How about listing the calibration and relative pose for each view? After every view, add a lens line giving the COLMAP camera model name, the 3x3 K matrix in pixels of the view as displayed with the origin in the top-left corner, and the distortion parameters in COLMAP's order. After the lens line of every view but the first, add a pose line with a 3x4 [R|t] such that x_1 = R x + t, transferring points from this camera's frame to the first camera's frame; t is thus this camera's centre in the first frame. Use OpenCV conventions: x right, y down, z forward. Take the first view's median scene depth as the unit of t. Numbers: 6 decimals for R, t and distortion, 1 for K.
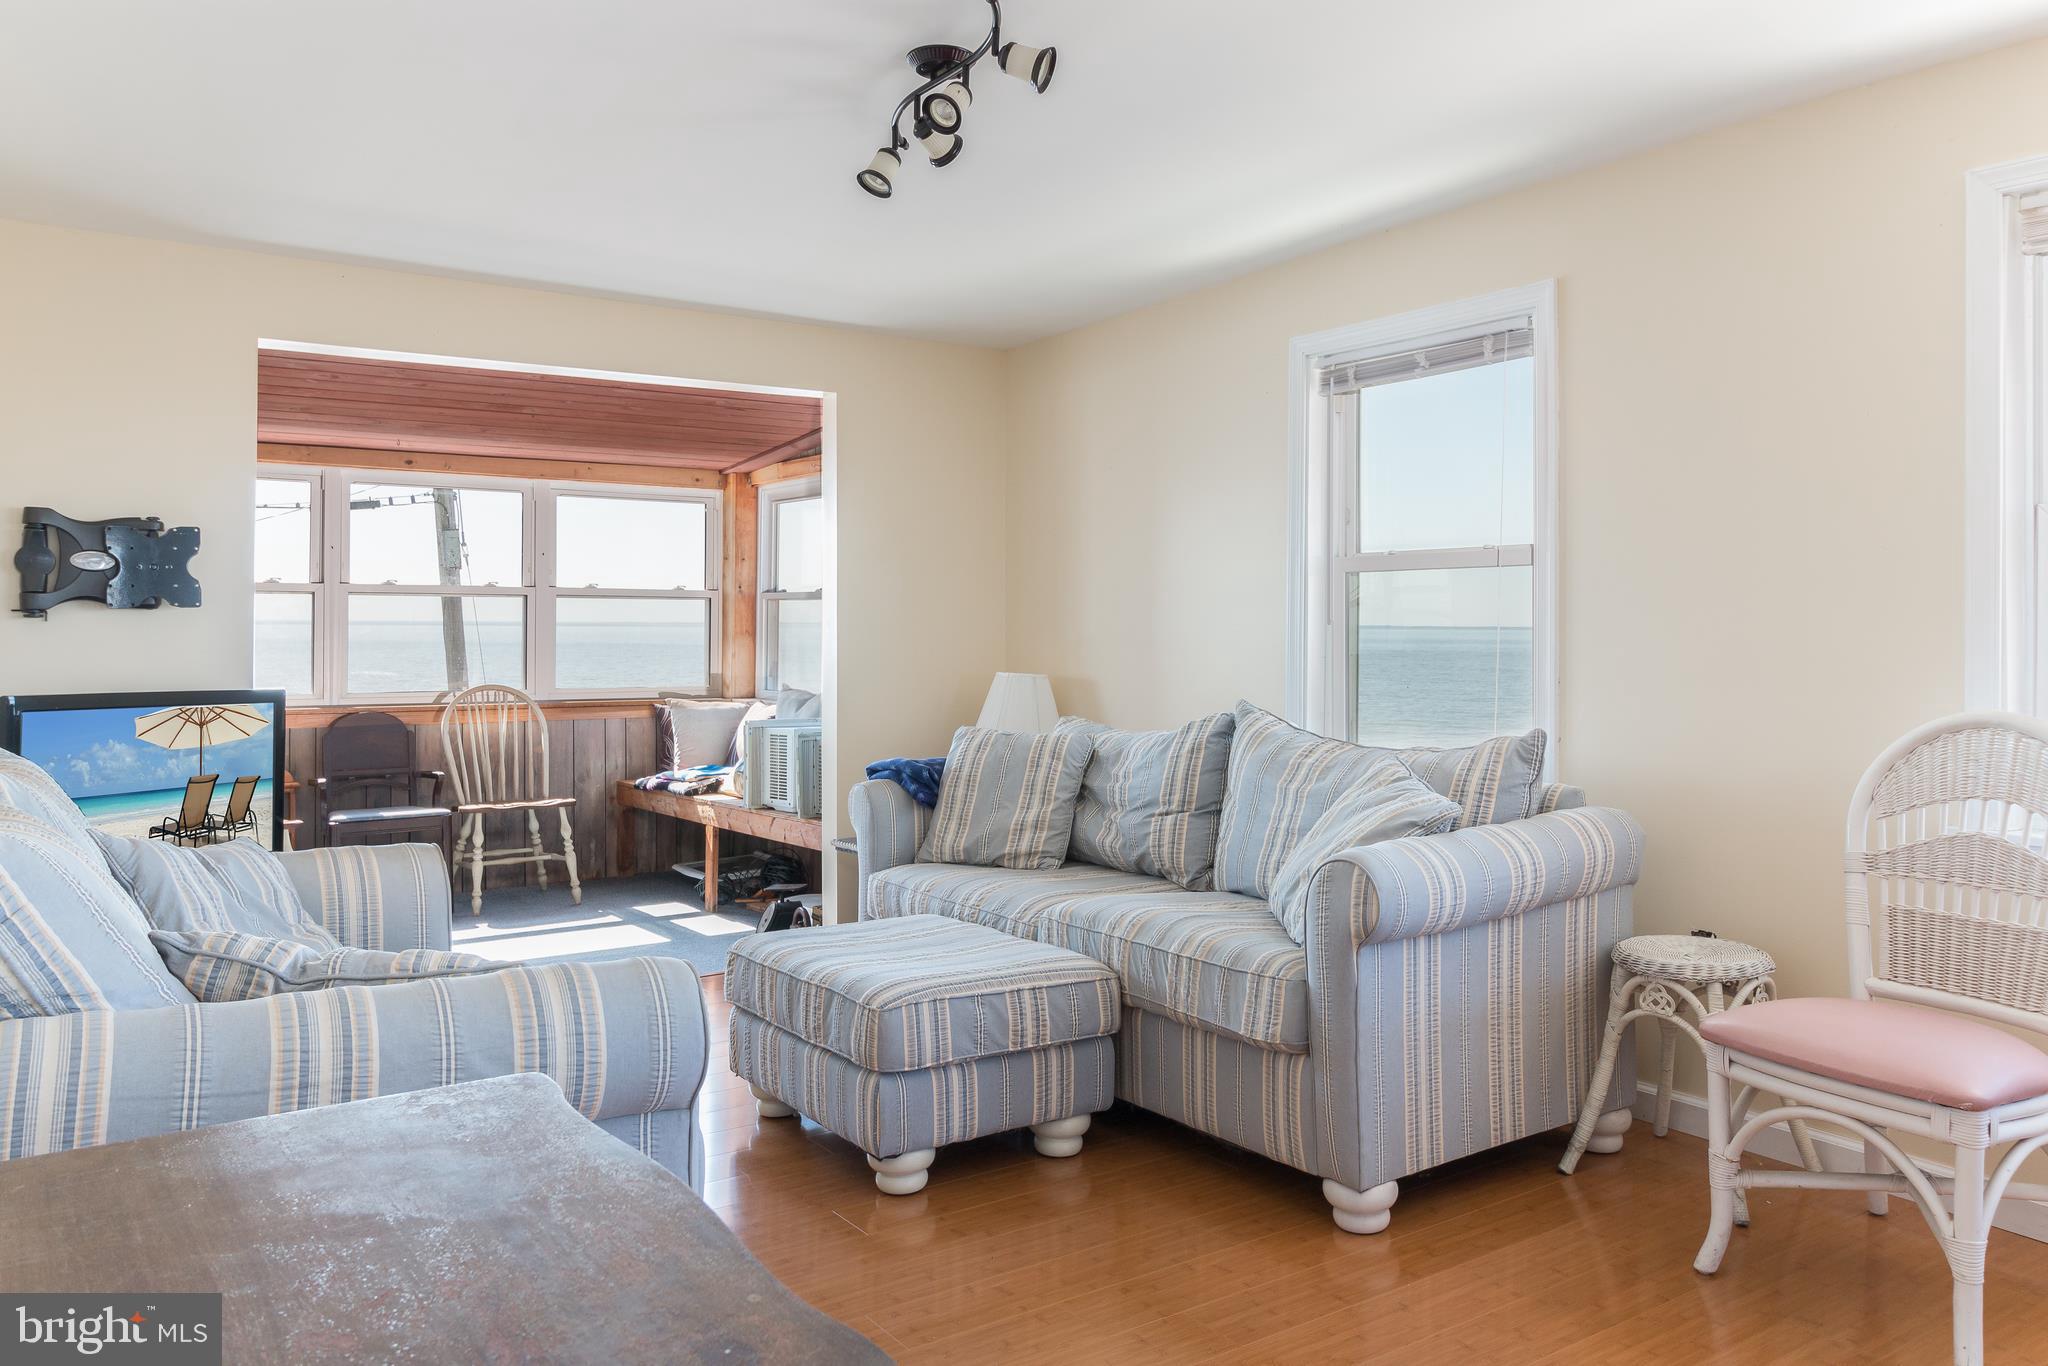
lens RADIAL K [[1510.1, 0, 1029.1], [0, 1510.1, 633.2], [0, 0, 1]] dist [0.047169, -0.324709]
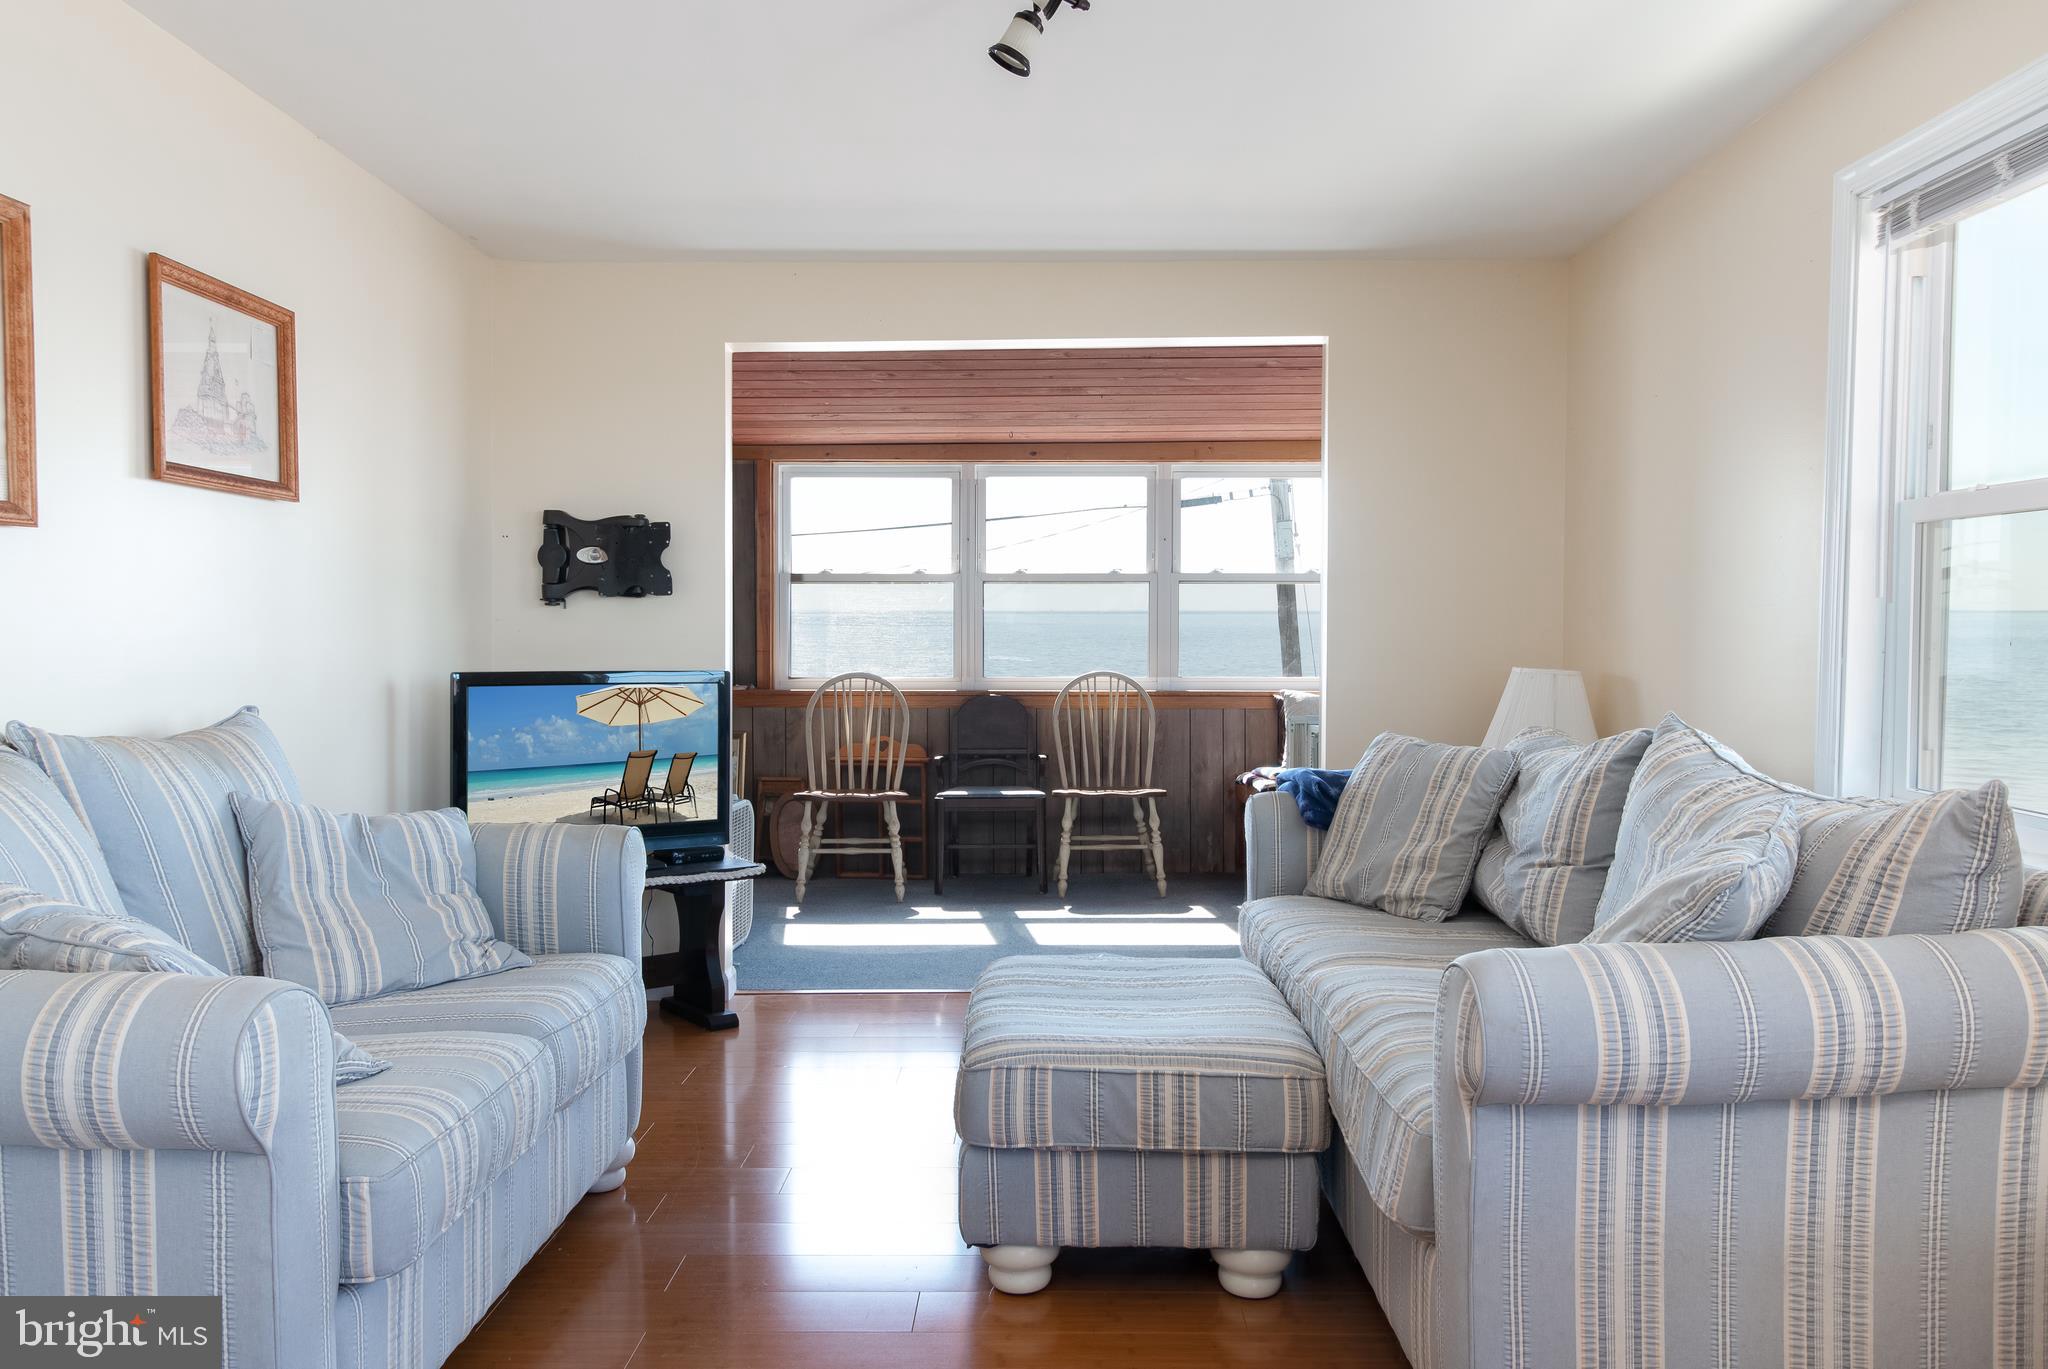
lens RADIAL K [[1497.7, 0, 1024.0], [0, 1497.7, 684.5], [0, 0, 1]] dist [0.004704, 0.004835]
pose [[0.809514, 0.023010, -0.586649, 0.299079], [0.001945, 0.999121, 0.041872, 0.001836], [0.587097, -0.035037, 0.808758, 0.262363]]
